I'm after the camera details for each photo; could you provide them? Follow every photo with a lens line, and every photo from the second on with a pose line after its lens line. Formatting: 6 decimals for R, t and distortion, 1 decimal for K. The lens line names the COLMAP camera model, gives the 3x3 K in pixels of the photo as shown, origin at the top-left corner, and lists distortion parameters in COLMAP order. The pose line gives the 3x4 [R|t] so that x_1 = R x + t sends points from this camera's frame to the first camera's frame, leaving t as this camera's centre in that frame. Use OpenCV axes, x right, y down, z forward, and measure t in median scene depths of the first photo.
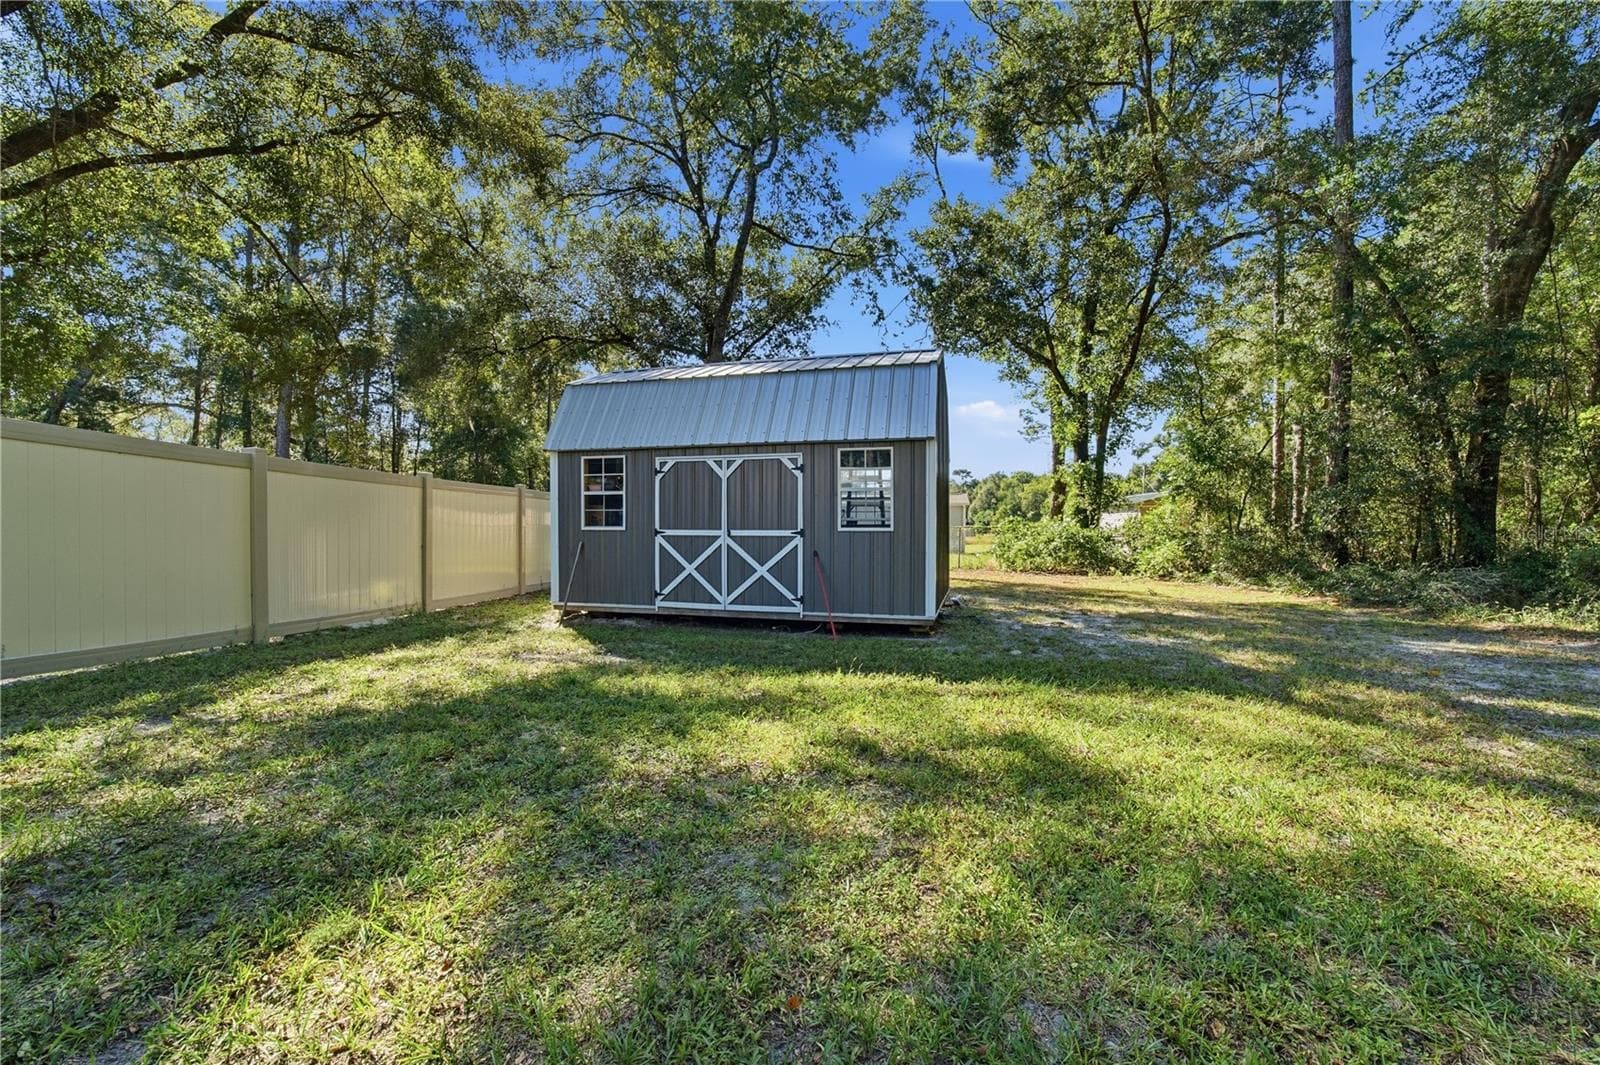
lens RADIAL K [[654.9, 0, 800.0], [0, 654.9, 532.5], [0, 0, 1]] dist [-0.000791, 0.000182]
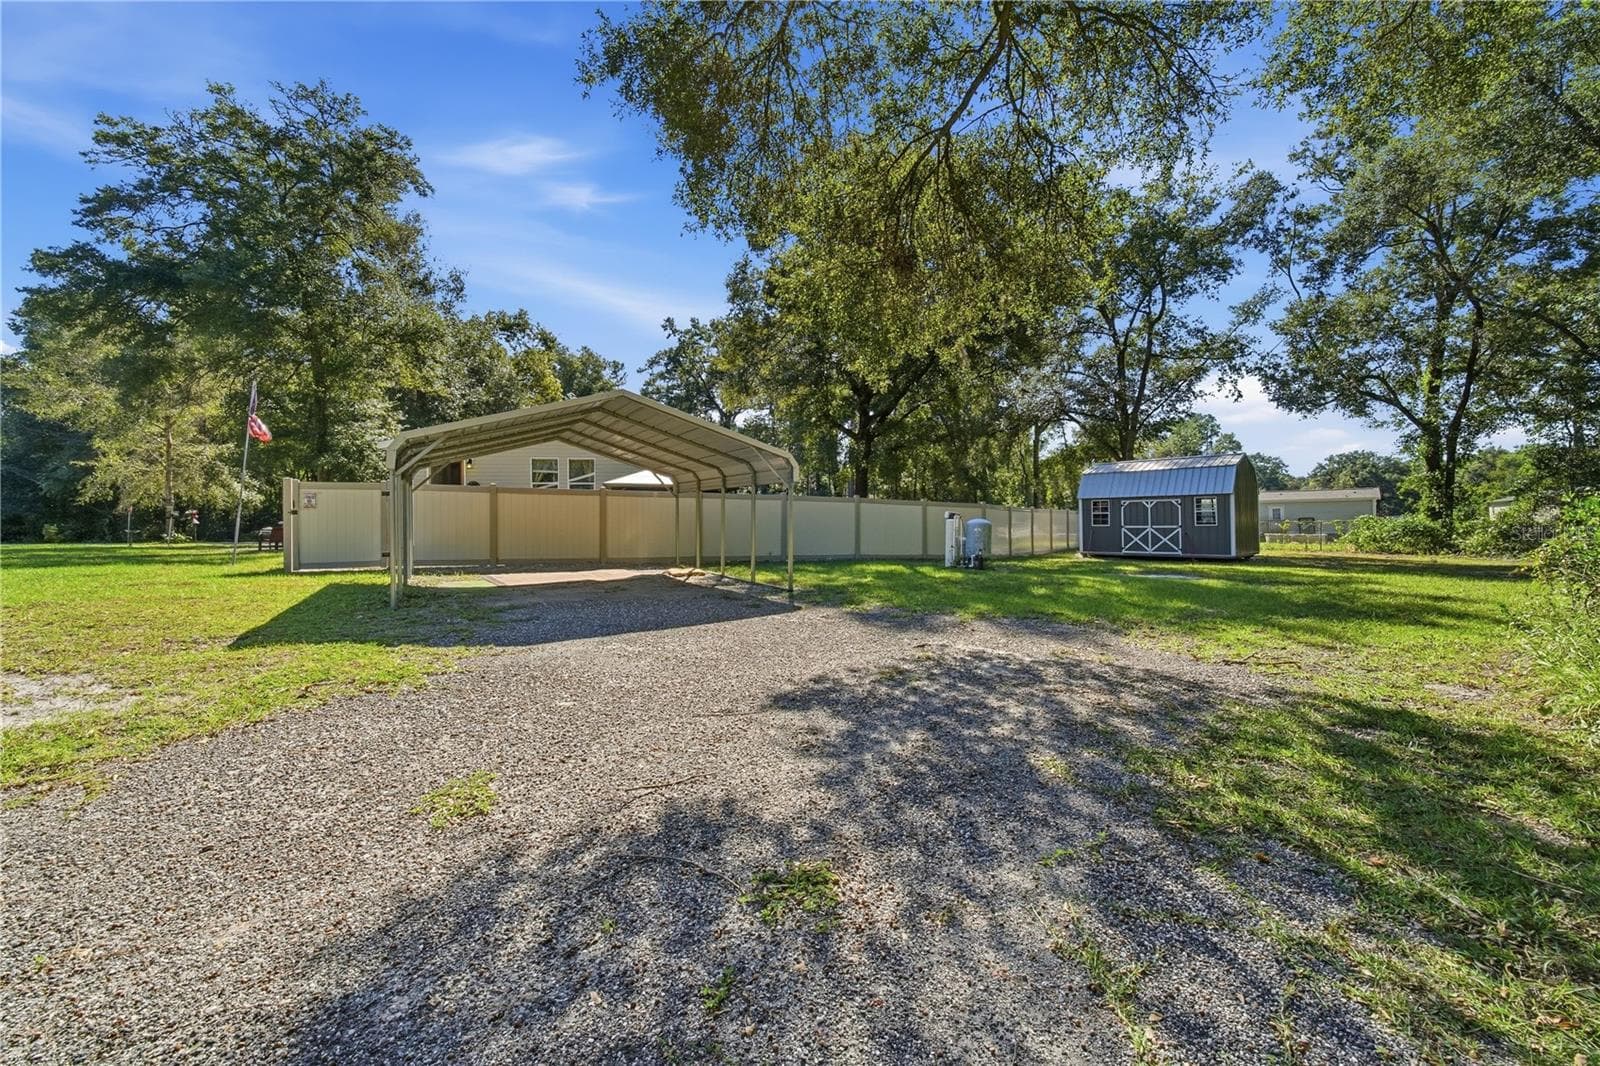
lens RADIAL K [[654.9, 0, 800.0], [0, 654.9, 533.0], [0, 0, 1]] dist [-0.000791, 0.000182]
pose [[0.857781, -0.006091, -0.513980, 0.017464], [0.008220, 0.999964, 0.001868, 0.003524], [0.513950, -0.005827, 0.857800, -0.875919]]
